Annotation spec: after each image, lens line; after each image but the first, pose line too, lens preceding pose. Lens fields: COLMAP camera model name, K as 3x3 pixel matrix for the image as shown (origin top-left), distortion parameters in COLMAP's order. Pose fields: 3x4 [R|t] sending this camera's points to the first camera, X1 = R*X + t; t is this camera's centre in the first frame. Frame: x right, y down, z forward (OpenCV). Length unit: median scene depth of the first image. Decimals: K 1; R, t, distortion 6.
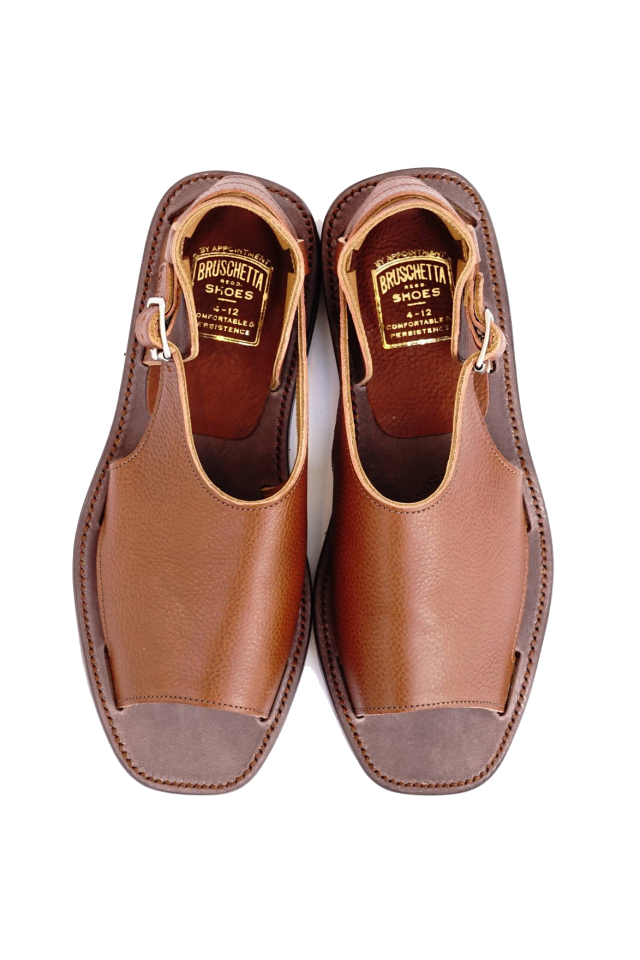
lens RADIAL K [[2091.1, 0, 320.0], [0, 2091.1, 480.0], [0, 0, 1]] dist [0.343888, 0.153577]
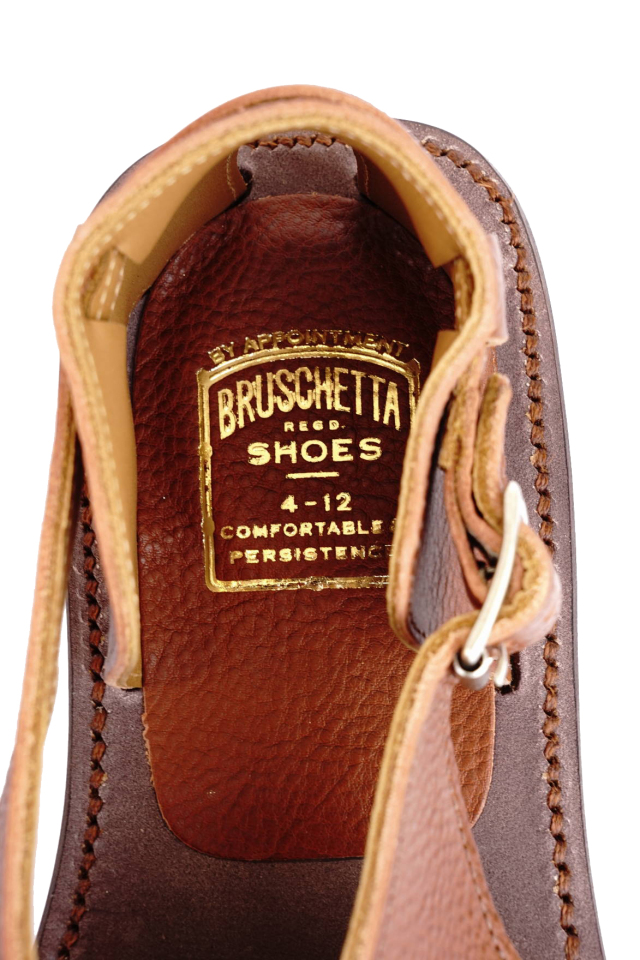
lens RADIAL K [[2091.1, 0, 320.0], [0, 2091.1, 480.0], [0, 0, 1]] dist [0.343888, 0.153577]
pose [[0.994049, 0.108450, -0.010275, 0.051007], [-0.108658, 0.980363, -0.164563, -0.025259], [-0.007774, 0.164700, 0.986313, 0.652101]]
